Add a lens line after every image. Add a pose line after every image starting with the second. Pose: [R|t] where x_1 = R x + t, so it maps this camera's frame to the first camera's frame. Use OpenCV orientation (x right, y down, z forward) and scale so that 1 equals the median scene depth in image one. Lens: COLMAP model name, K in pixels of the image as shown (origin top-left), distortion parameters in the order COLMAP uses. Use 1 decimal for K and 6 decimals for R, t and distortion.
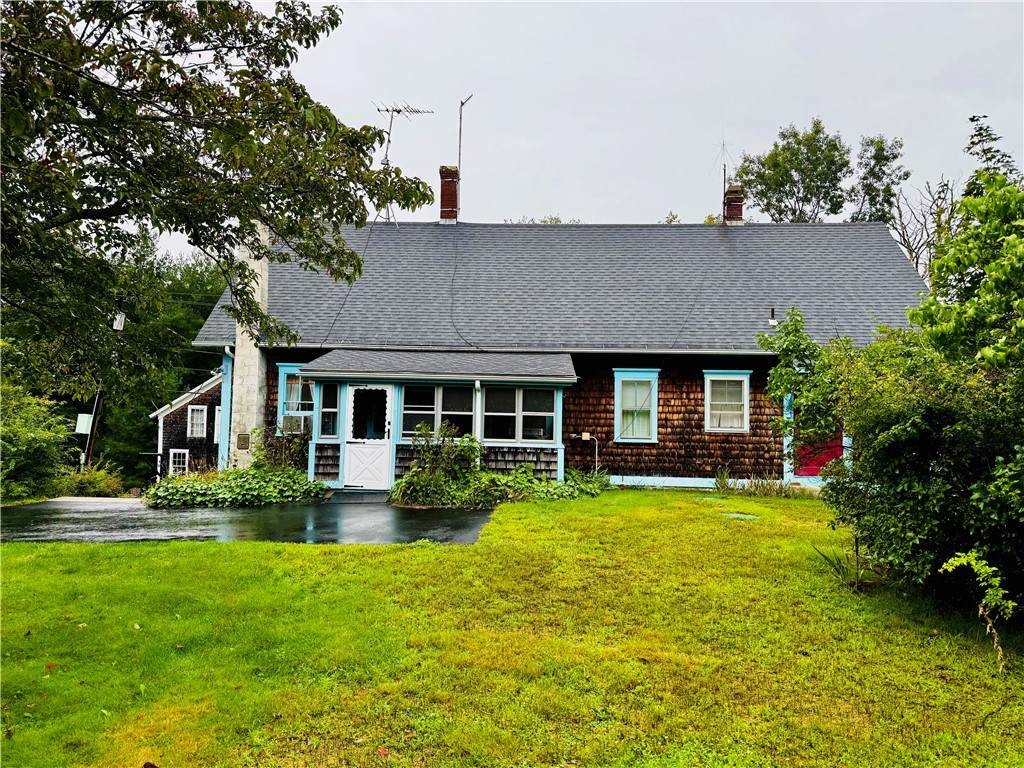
lens RADIAL K [[712.3, 0, 507.8], [0, 712.3, 382.6], [0, 0, 1]] dist [0.044478, -0.059770]
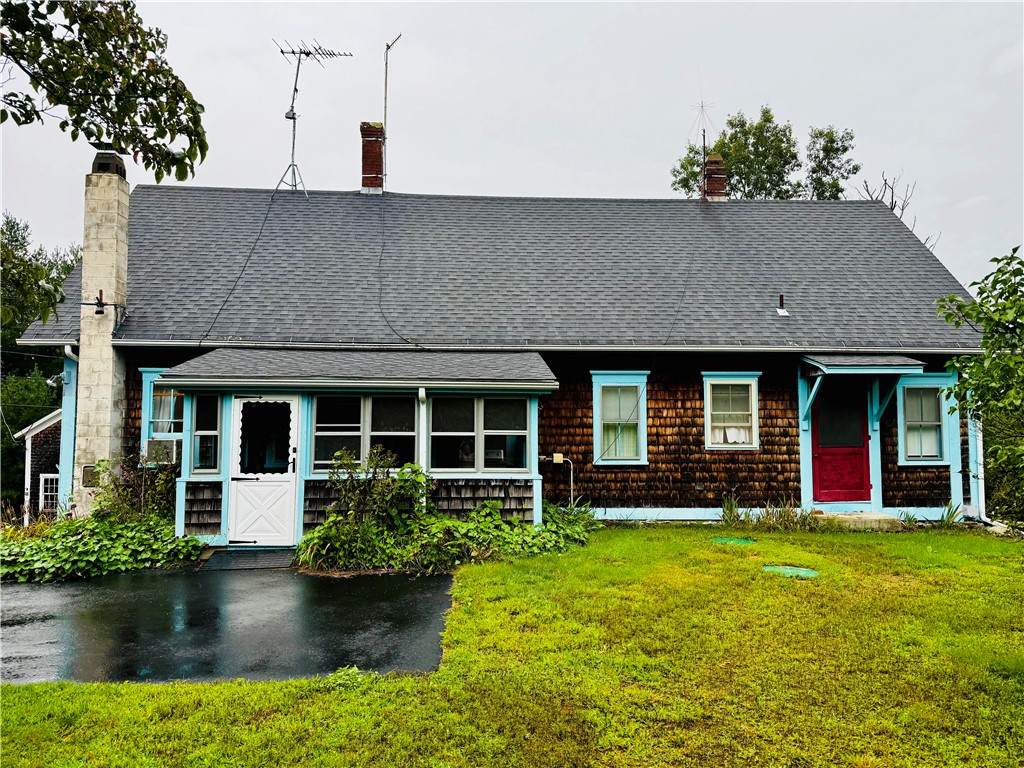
lens RADIAL K [[712.3, 0, 511.2], [0, 712.3, 387.0], [0, 0, 1]] dist [0.044478, -0.059770]
pose [[0.993280, -0.011690, 0.115143, -0.029940], [0.012371, 0.999910, -0.005199, 0.000697], [-0.115072, 0.006589, 0.993335, 0.235694]]
